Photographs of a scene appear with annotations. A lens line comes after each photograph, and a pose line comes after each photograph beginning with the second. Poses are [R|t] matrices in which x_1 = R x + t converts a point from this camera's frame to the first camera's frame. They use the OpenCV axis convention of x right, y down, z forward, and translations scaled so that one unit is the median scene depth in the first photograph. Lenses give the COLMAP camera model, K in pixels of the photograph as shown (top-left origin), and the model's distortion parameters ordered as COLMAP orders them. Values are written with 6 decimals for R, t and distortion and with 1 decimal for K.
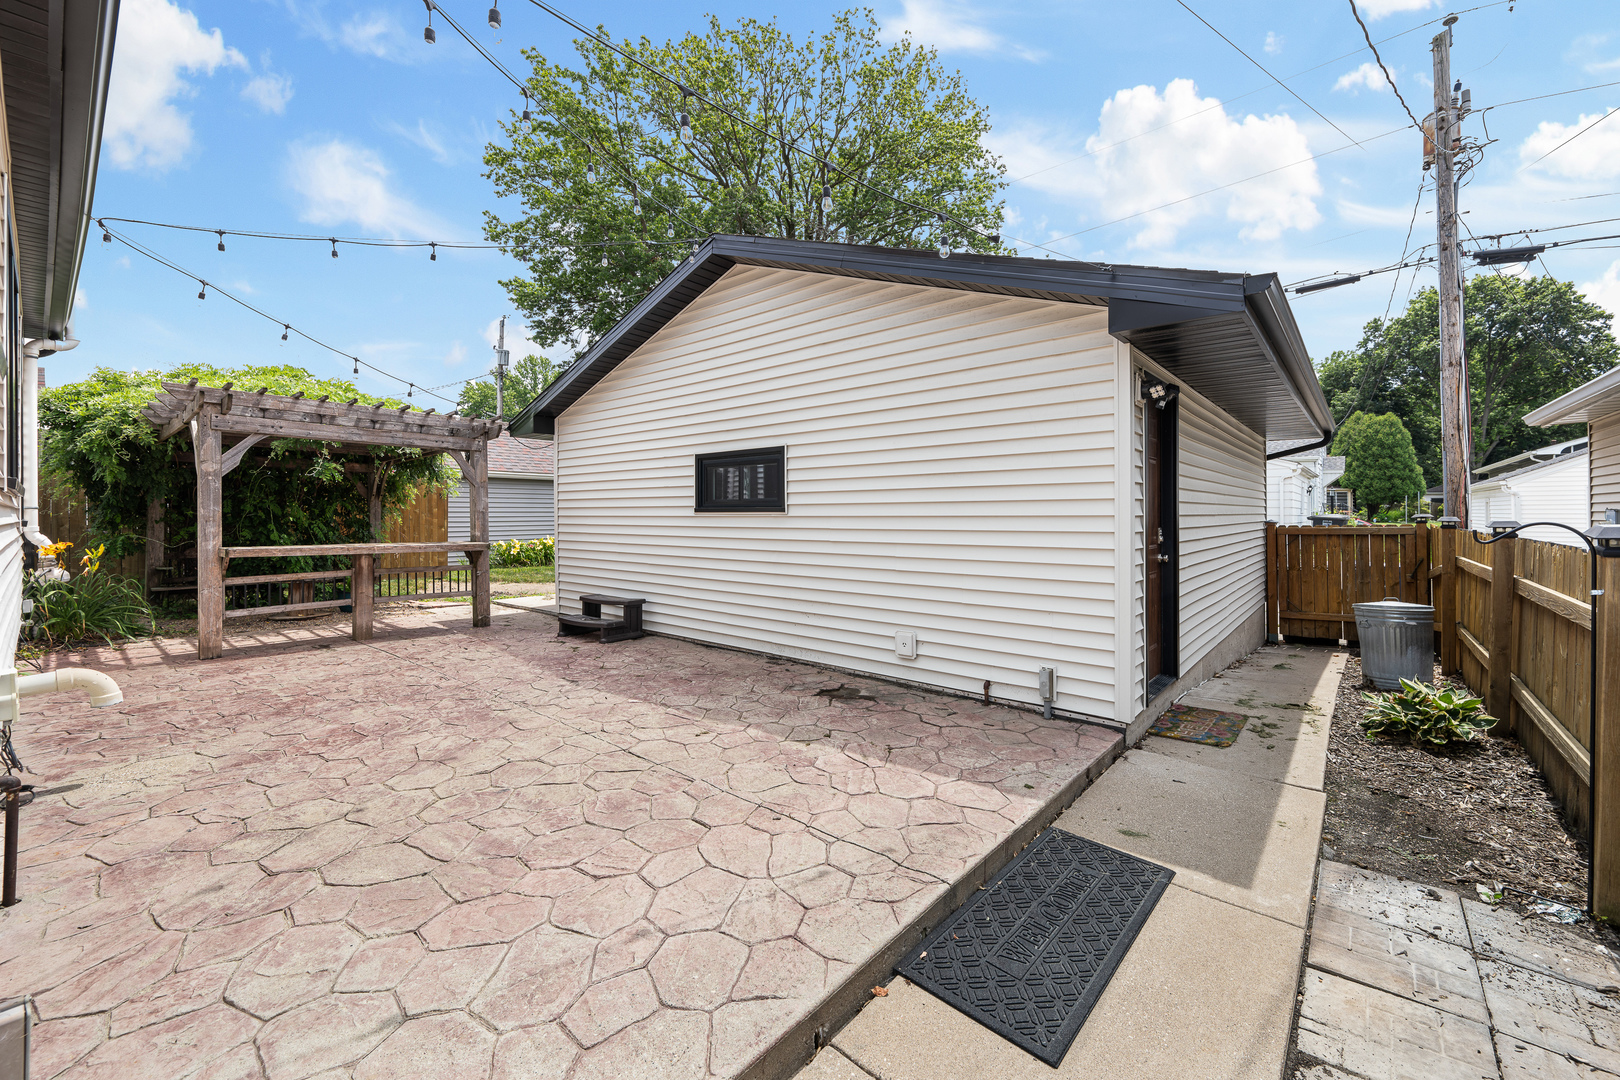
lens RADIAL K [[658.1, 0, 812.7], [0, 658.1, 516.7], [0, 0, 1]] dist [0.000032, 0.000000]
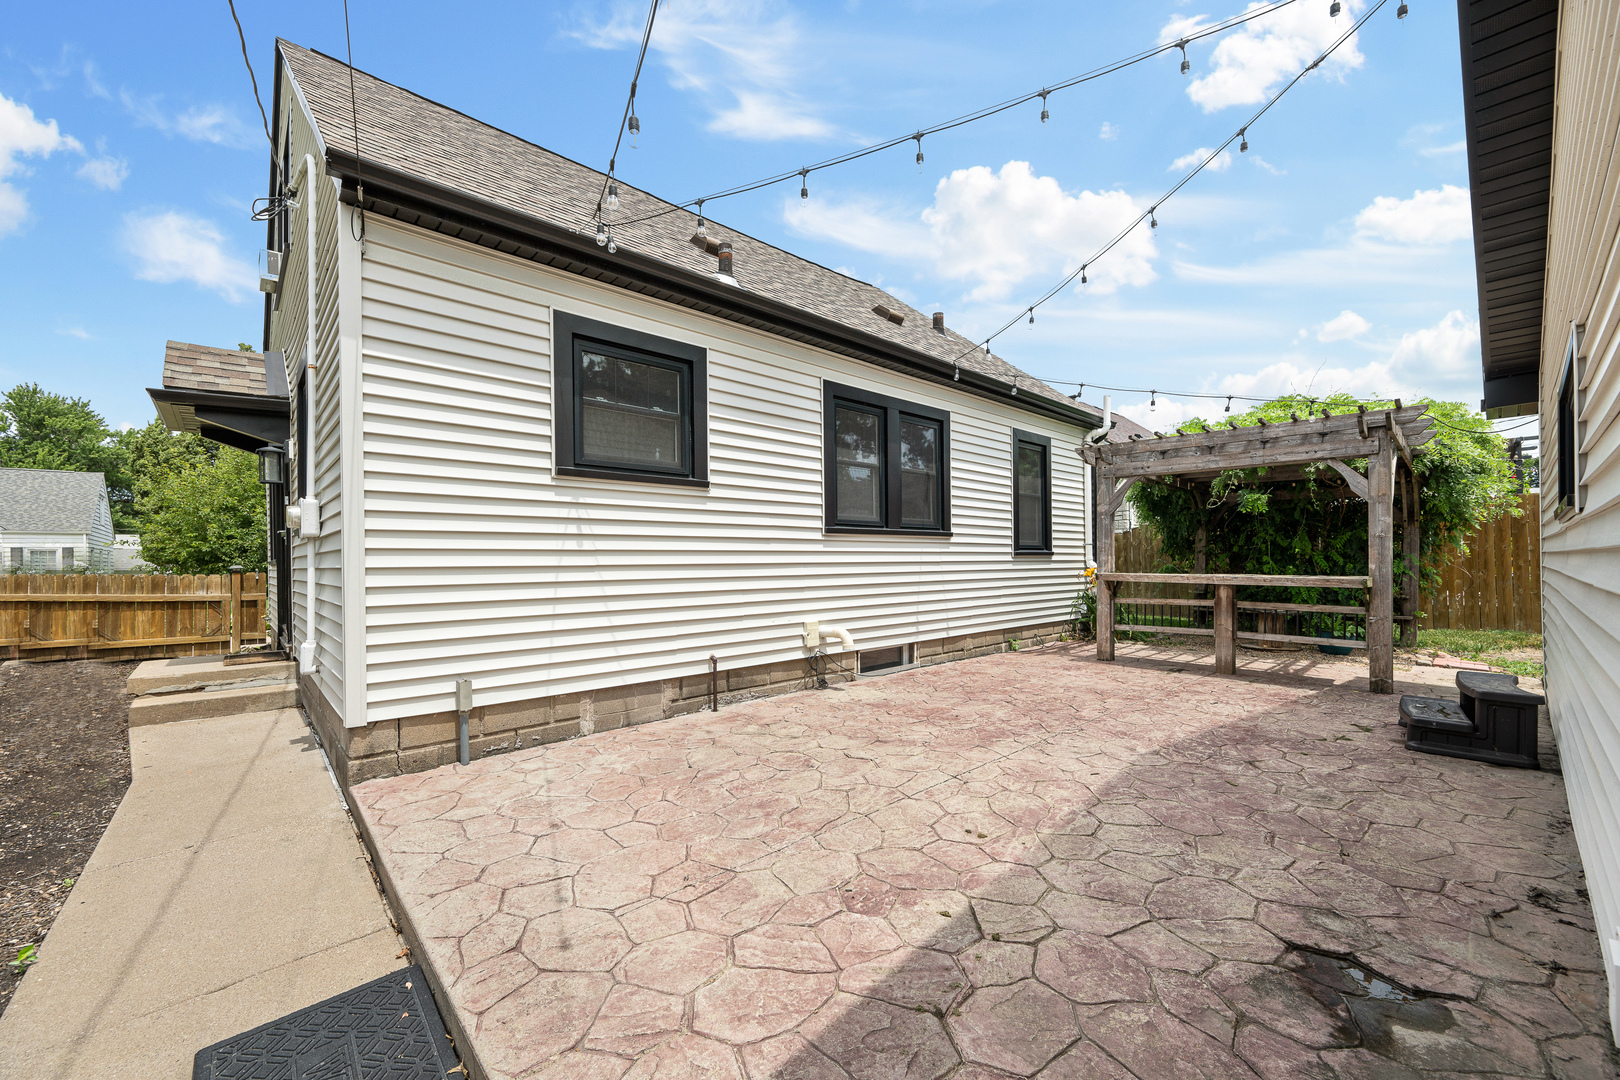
lens RADIAL K [[634.3, 0, 817.5], [0, 634.3, 563.3], [0, 0, 1]] dist [-0.000800, -0.000126]
pose [[-0.120876, 0.006769, -0.992645, 0.356620], [0.005495, 0.999966, 0.006149, 0.019472], [0.992652, -0.004711, -0.120909, 0.605392]]
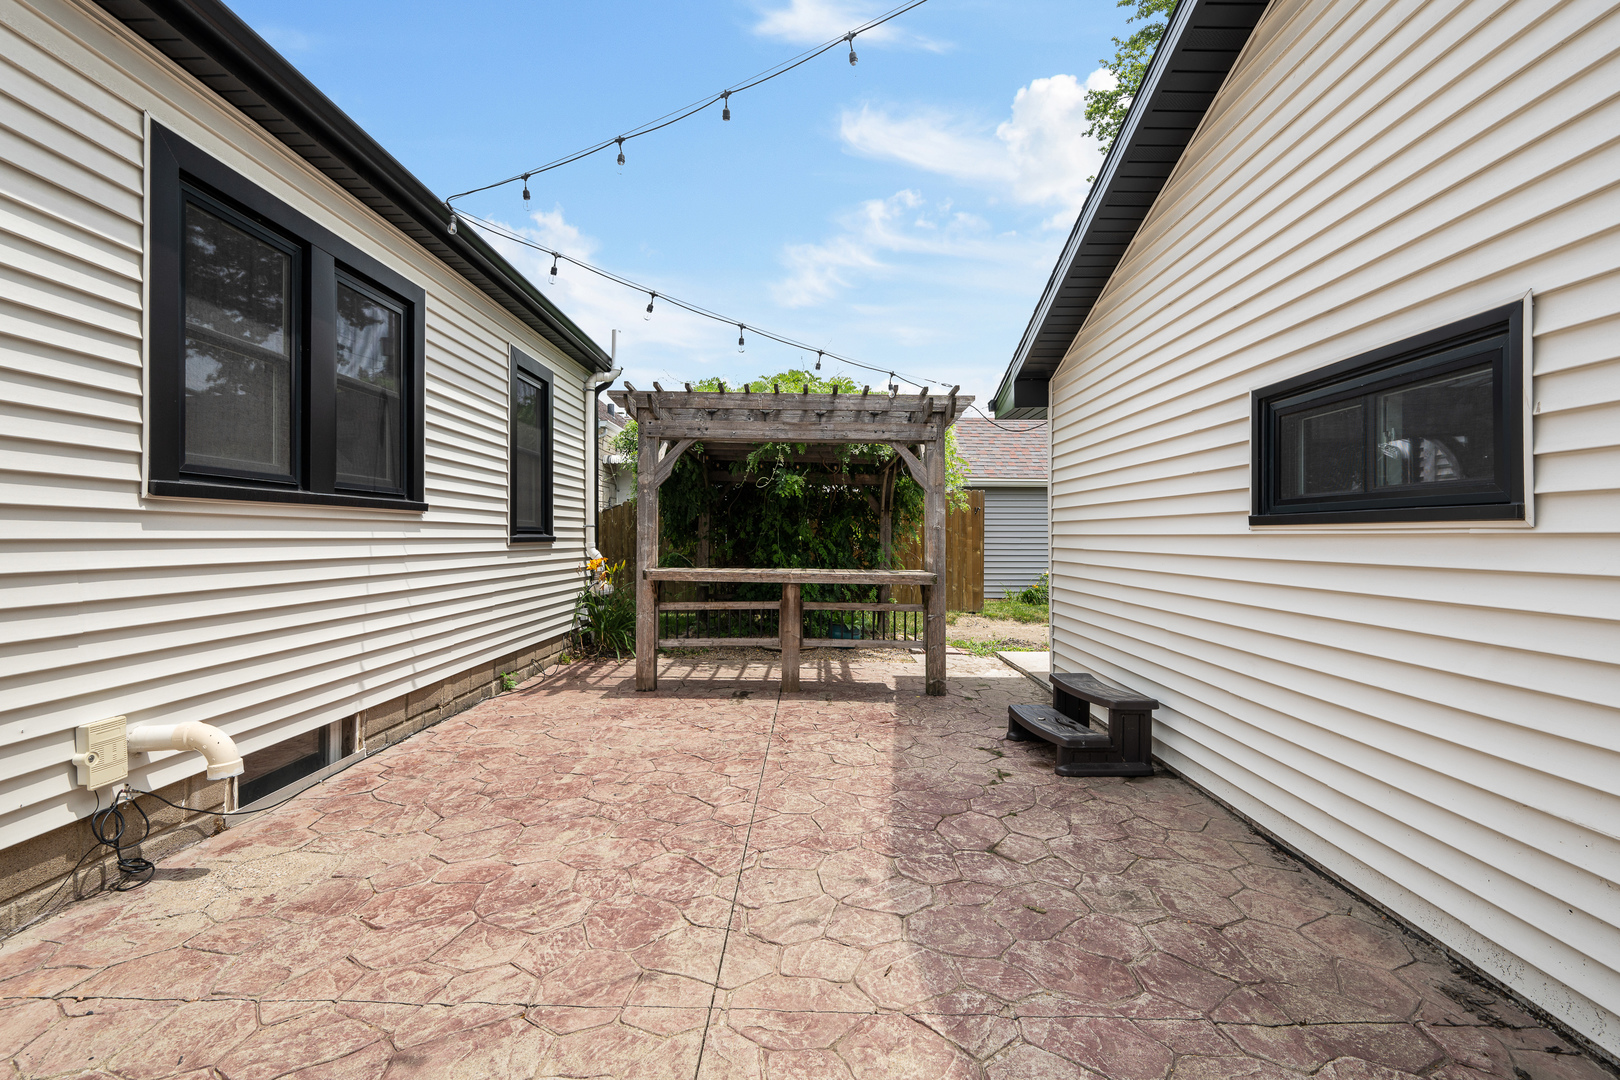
lens RADIAL K [[740.1, 0, 805.1], [0, 740.1, 533.5], [0, 0, 1]] dist [0.001593, -0.000756]
pose [[0.639552, 0.000532, -0.768748, 0.007977], [-0.006067, 0.999972, -0.004356, 0.002528], [0.768724, 0.007449, 0.639537, 0.518792]]
